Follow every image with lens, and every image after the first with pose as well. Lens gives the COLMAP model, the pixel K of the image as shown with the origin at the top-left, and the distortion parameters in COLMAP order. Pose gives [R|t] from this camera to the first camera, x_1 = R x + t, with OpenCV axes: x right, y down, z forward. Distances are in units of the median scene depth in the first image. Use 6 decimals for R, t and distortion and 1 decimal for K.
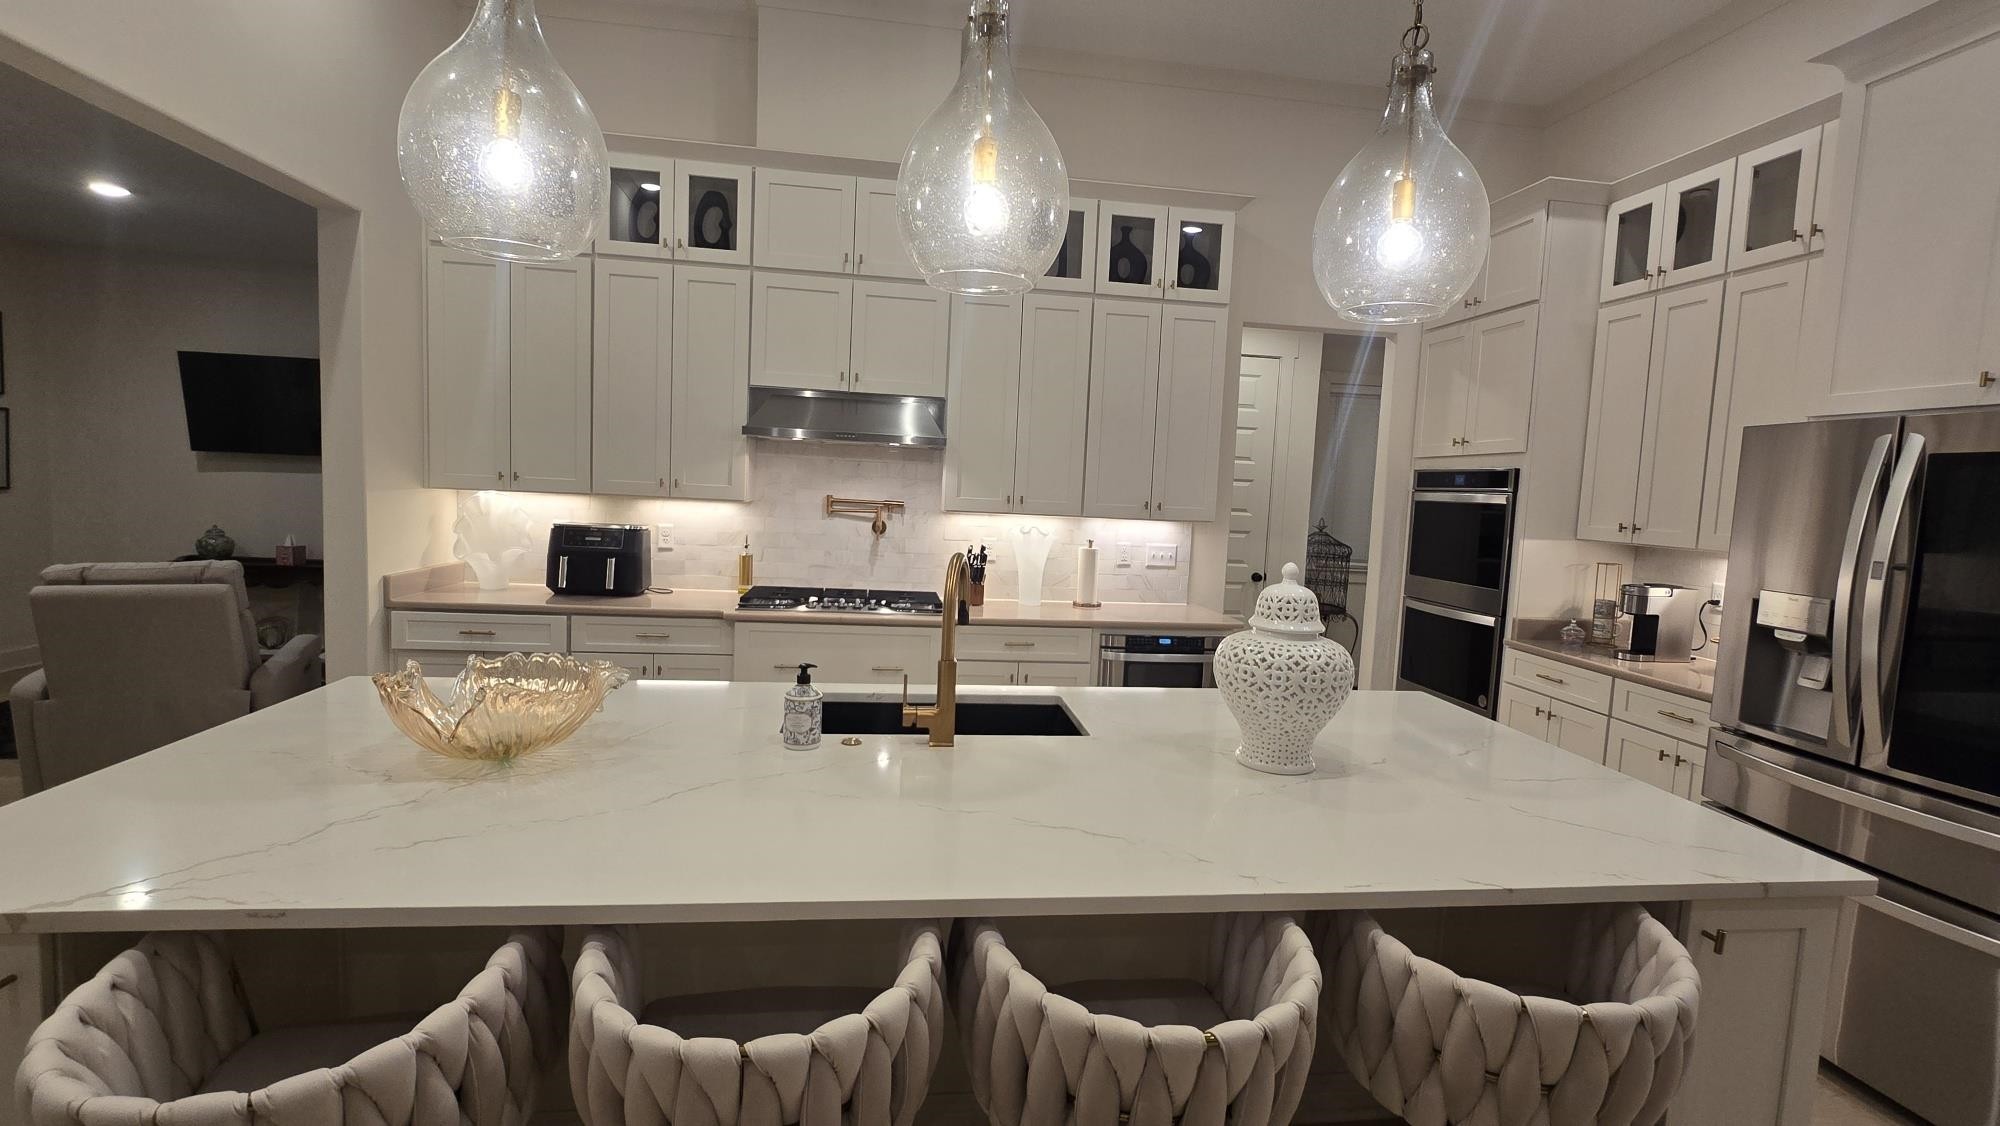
lens RADIAL K [[852.9, 0, 1028.6], [0, 852.9, 561.4], [0, 0, 1]] dist [-0.015812, -0.000237]
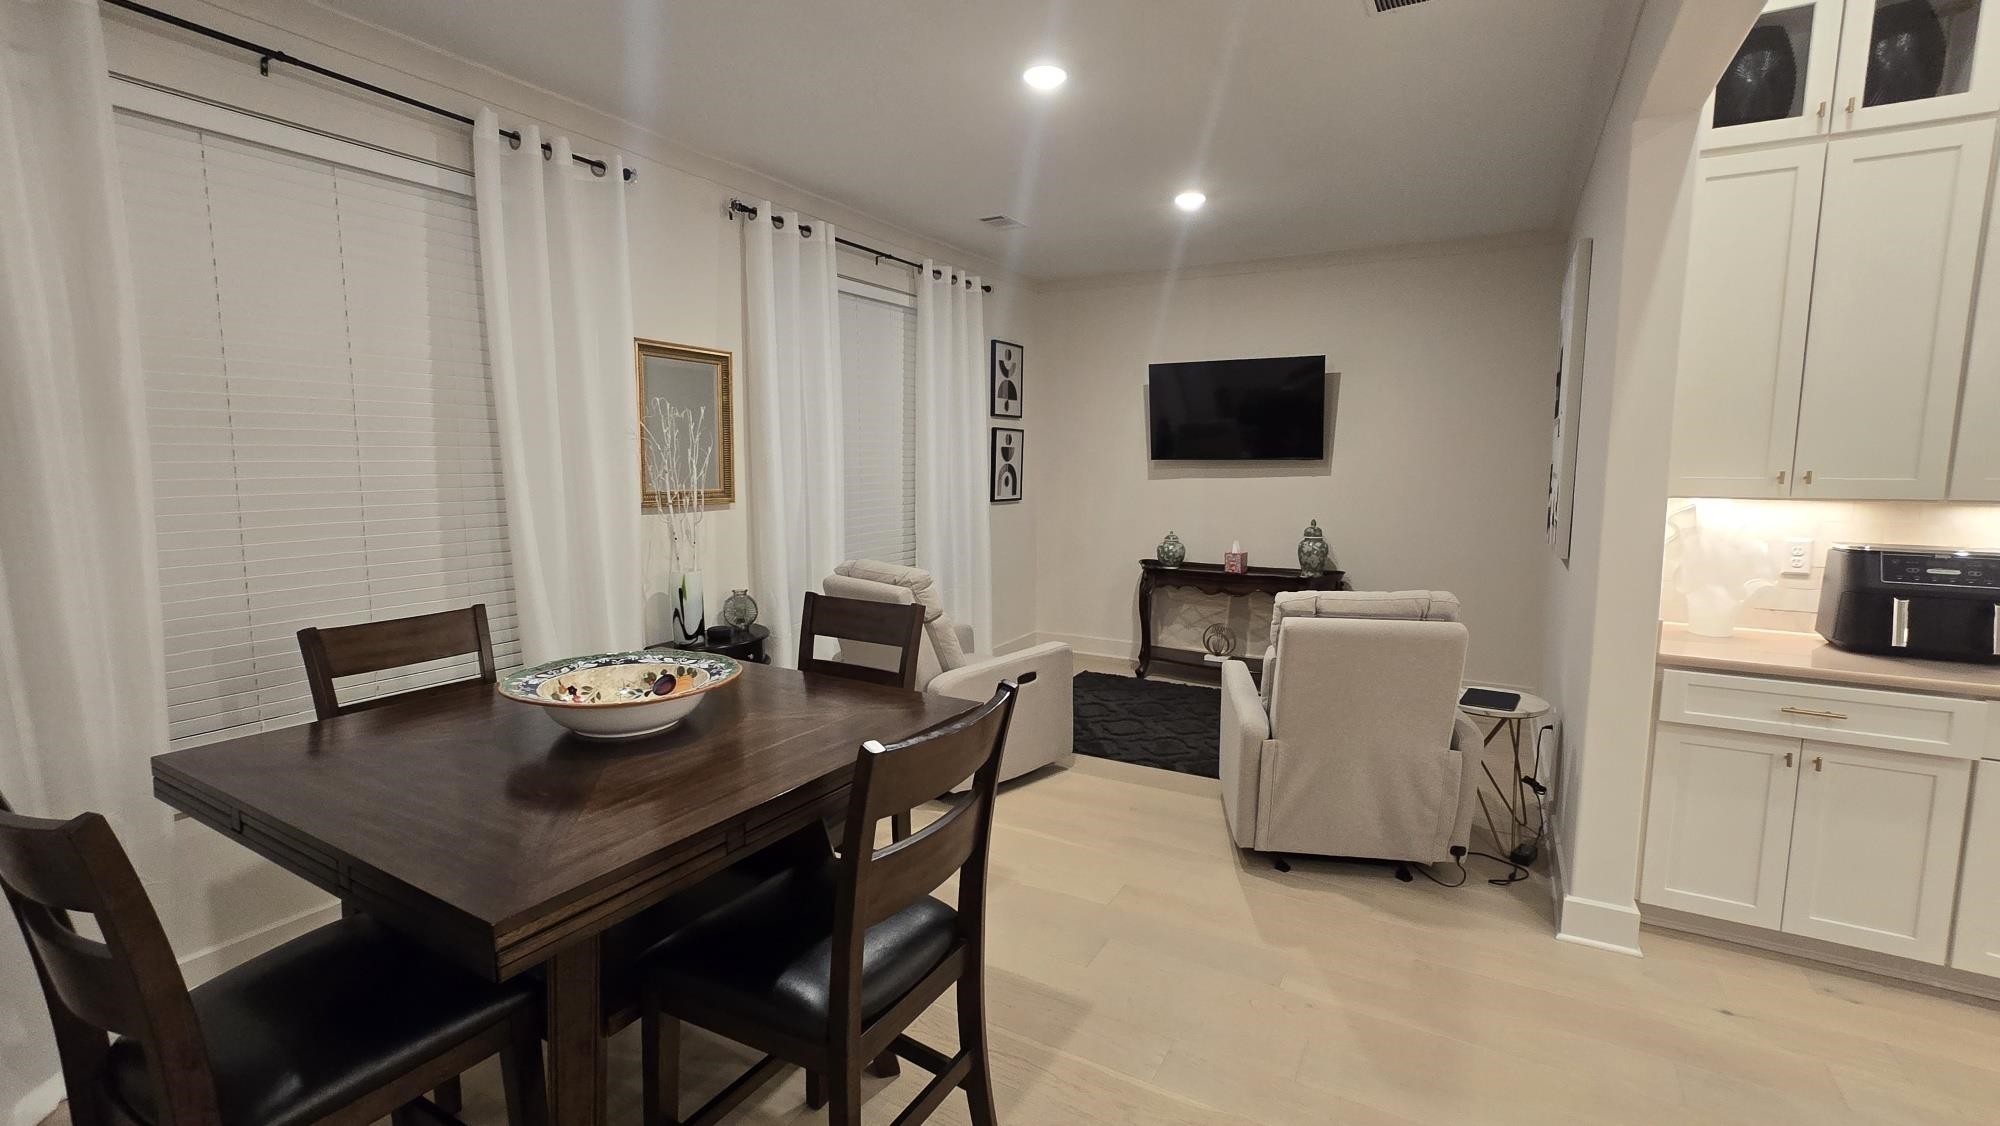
lens RADIAL K [[868.6, 0, 1007.9], [0, 868.6, 558.2], [0, 0, 1]] dist [0.000266, 0.000283]
pose [[0.785733, 0.023811, -0.618107, -0.638367], [-0.016968, 0.999712, 0.016942, -0.034321], [0.618333, -0.002824, 0.785911, 0.053456]]
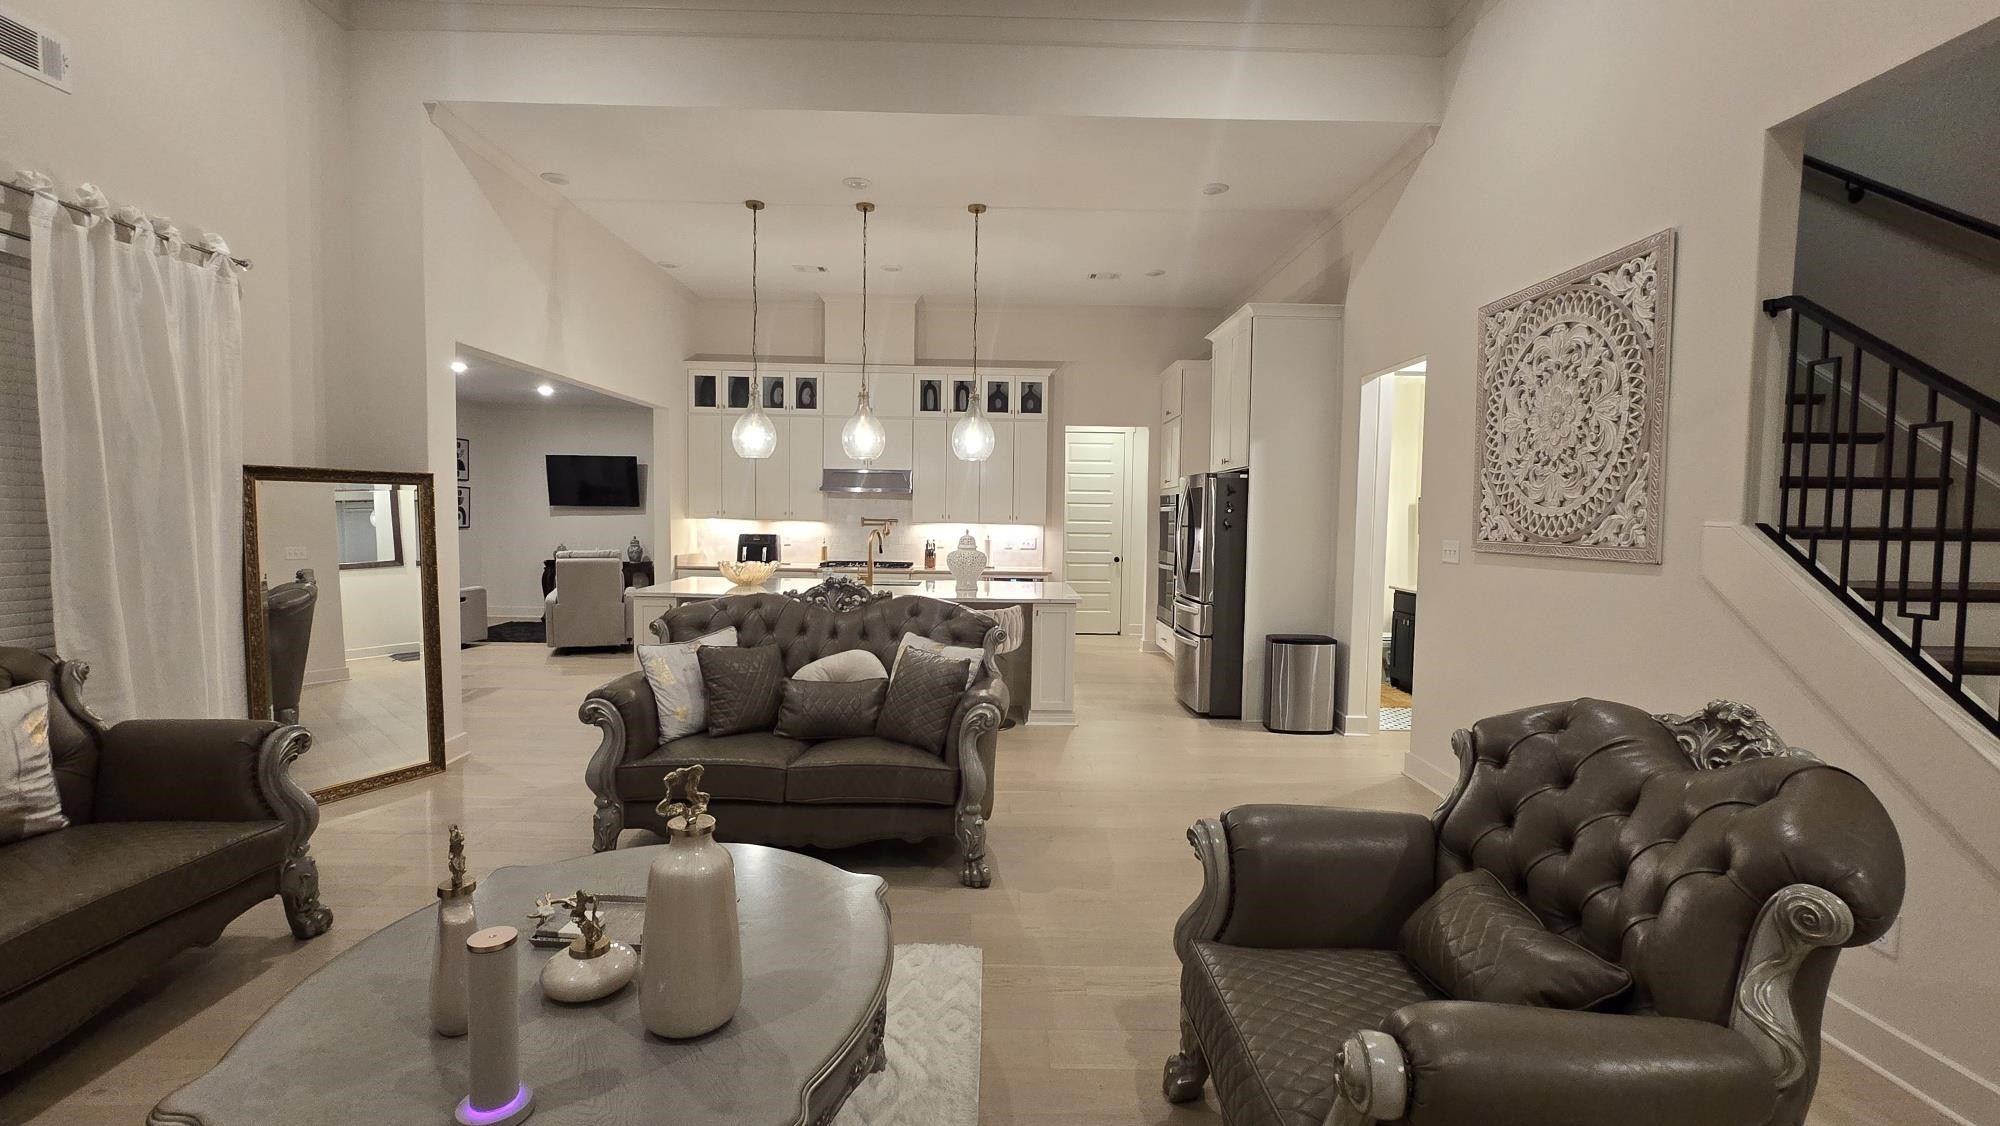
lens RADIAL K [[841.4, 0, 1003.2], [0, 841.4, 561.0], [0, 0, 1]] dist [-0.017690, -0.000467]
pose [[0.991566, -0.022848, -0.127573, 0.402887], [0.017617, 0.998963, -0.041984, 0.132489], [0.128400, 0.039382, 0.990940, -1.079196]]
